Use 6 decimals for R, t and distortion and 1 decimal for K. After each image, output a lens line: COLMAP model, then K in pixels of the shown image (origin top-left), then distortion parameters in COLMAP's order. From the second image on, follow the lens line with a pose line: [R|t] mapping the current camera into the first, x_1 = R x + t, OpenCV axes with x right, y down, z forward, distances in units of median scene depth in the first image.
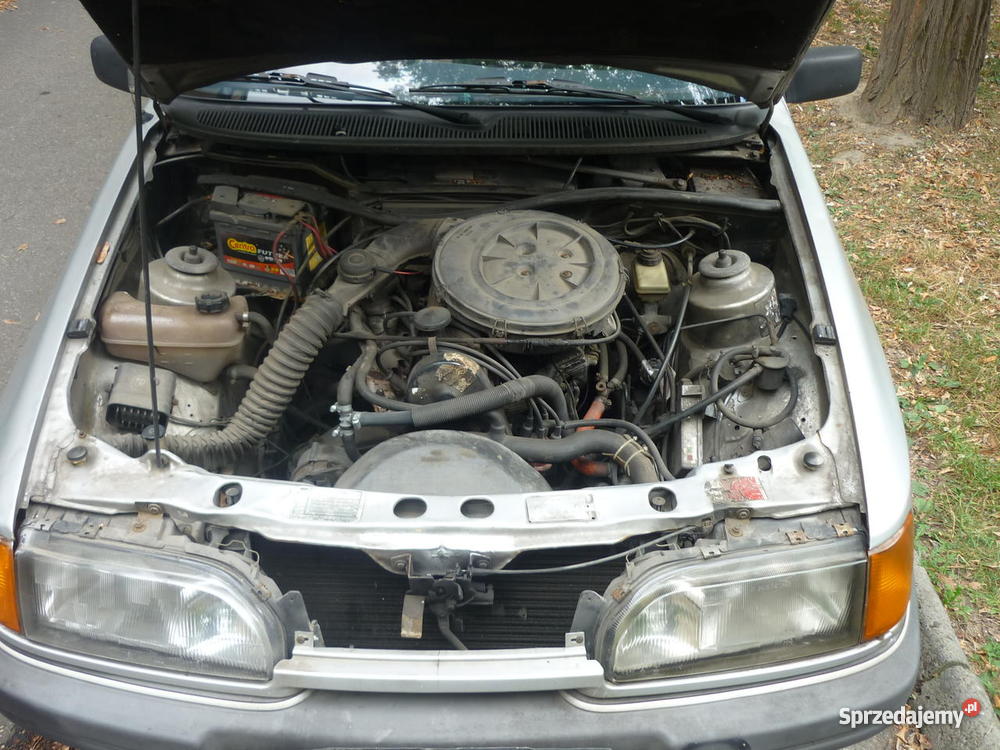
lens RADIAL K [[1059.2, 0, 500.0], [0, 1059.2, 375.0], [0, 0, 1]] dist [-0.055259, 0.021172]
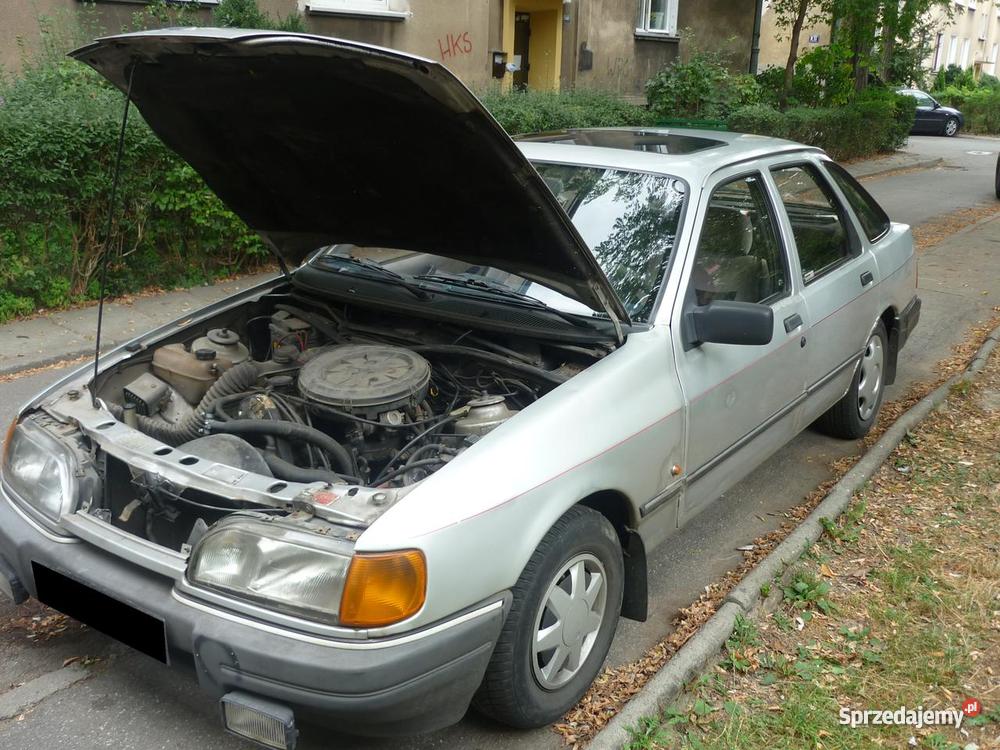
lens RADIAL K [[1059.2, 0, 500.0], [0, 1059.2, 375.0], [0, 0, 1]] dist [-0.055259, 0.021172]
pose [[0.801977, 0.170634, -0.572465, 1.229565], [-0.349147, 0.911492, -0.217439, 0.186278], [0.484695, 0.374256, 0.790572, -0.081844]]
